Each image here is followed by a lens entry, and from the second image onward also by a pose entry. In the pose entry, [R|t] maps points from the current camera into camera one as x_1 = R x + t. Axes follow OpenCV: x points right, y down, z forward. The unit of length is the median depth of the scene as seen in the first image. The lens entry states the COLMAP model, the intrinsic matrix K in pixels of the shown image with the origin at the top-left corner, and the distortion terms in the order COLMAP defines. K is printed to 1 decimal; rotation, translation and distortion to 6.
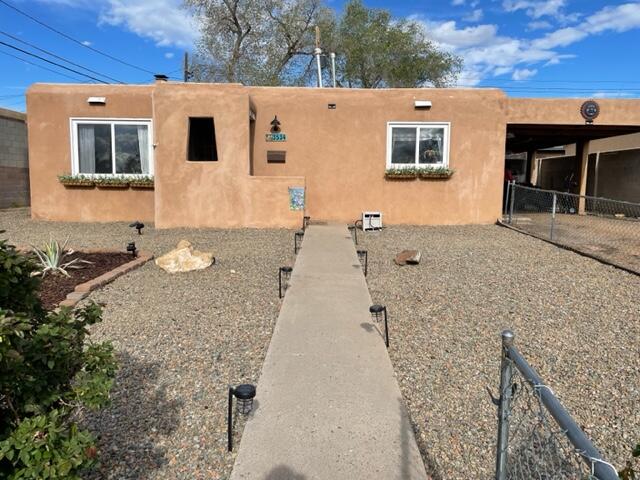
lens RADIAL K [[478.0, 0, 325.7], [0, 478.0, 231.8], [0, 0, 1]] dist [0.077985, -0.086133]
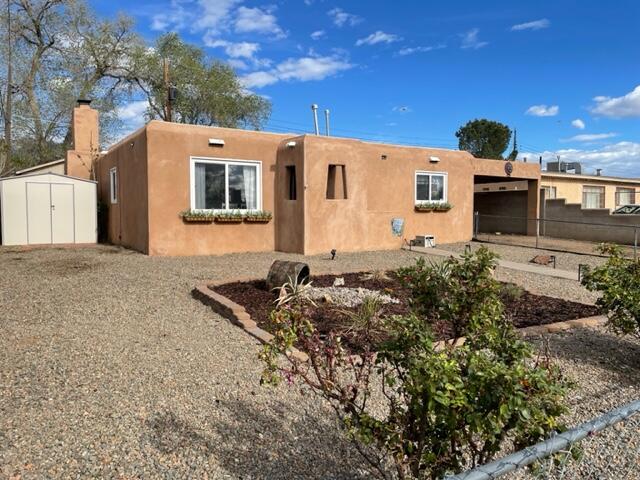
lens RADIAL K [[478.0, 0, 317.8], [0, 478.0, 237.2], [0, 0, 1]] dist [0.077985, -0.086133]
pose [[0.850134, -0.036666, 0.525288, -0.846507], [0.059576, 0.997865, -0.026766, -0.016468], [-0.523185, 0.054049, 0.850503, -0.021758]]
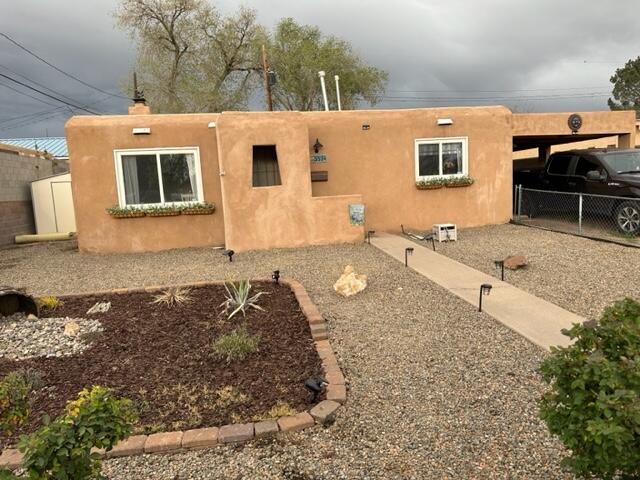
lens RADIAL K [[446.0, 0, 320.9], [0, 446.0, 242.0], [0, 0, 1]] dist [0.057281, -0.070624]
pose [[0.981759, -0.084177, 0.170481, -0.283077], [0.080654, 0.996363, 0.027500, -0.037369], [-0.172176, -0.013248, 0.984977, 0.011041]]
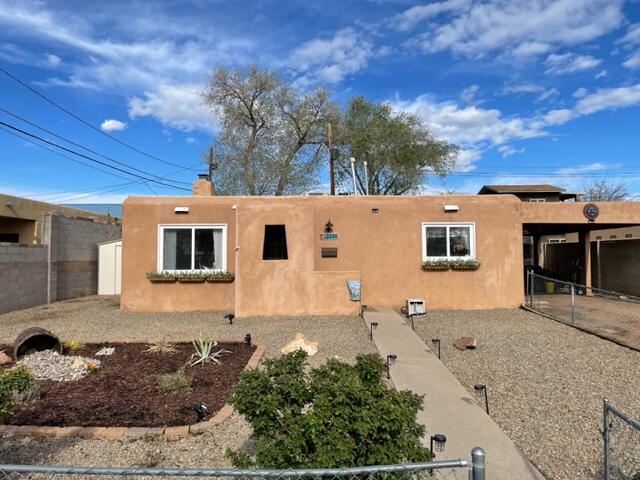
lens RADIAL K [[478.0, 0, 321.3], [0, 478.0, 234.6], [0, 0, 1]] dist [0.077985, -0.086133]
pose [[0.999876, -0.015395, 0.003407, -0.127509], [0.015723, 0.989676, -0.142460, -0.032758], [-0.001178, 0.142496, 0.989795, -0.178752]]
